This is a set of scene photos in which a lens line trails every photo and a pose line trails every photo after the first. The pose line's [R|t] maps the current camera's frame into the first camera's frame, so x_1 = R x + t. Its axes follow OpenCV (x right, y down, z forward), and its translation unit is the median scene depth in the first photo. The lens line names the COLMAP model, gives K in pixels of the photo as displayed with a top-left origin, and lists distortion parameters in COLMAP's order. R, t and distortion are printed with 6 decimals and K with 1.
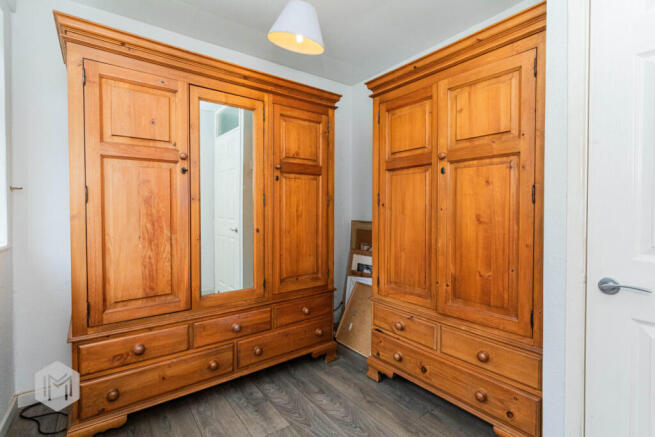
lens RADIAL K [[309.5, 0, 327.5], [0, 309.5, 218.5], [0, 0, 1]] dist [0.001169, 0.000271]
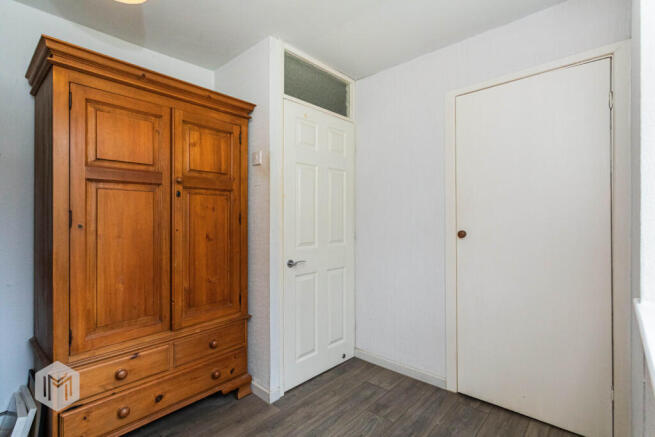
lens RADIAL K [[309.5, 0, 327.5], [0, 309.5, 218.5], [0, 0, 1]] dist [0.001169, 0.000271]
pose [[-0.196913, -0.007427, 0.980393, -0.821873], [0.021728, 0.999693, 0.011937, -0.076255], [-0.980180, 0.023652, -0.196691, 0.754019]]
